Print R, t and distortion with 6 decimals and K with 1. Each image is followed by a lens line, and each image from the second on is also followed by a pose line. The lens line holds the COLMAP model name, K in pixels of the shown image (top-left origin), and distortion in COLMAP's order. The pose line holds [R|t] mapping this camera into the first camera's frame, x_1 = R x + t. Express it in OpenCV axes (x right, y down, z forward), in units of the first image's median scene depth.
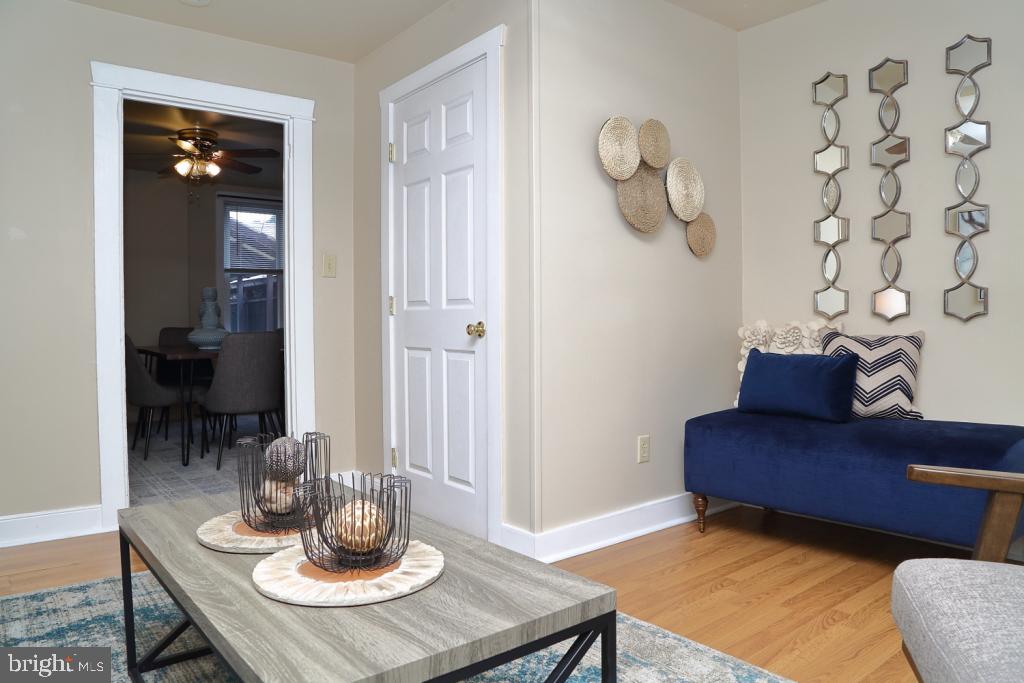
lens RADIAL K [[714.4, 0, 523.0], [0, 714.4, 343.9], [0, 0, 1]] dist [-0.102065, 0.046051]
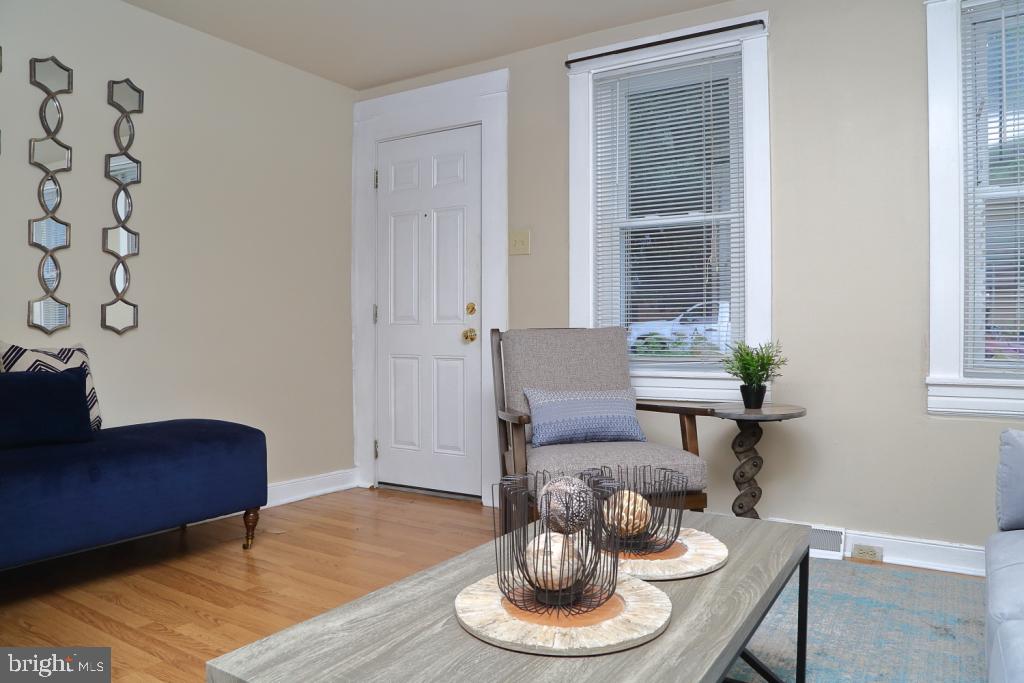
lens RADIAL K [[714.4, 0, 513.6], [0, 714.4, 343.2], [0, 0, 1]] dist [-0.102065, 0.046051]
pose [[-0.325842, 0.000489, 0.945424, -0.577621], [0.033027, 0.999395, 0.010866, -0.008642], [-0.944847, 0.034765, -0.325661, 0.726753]]
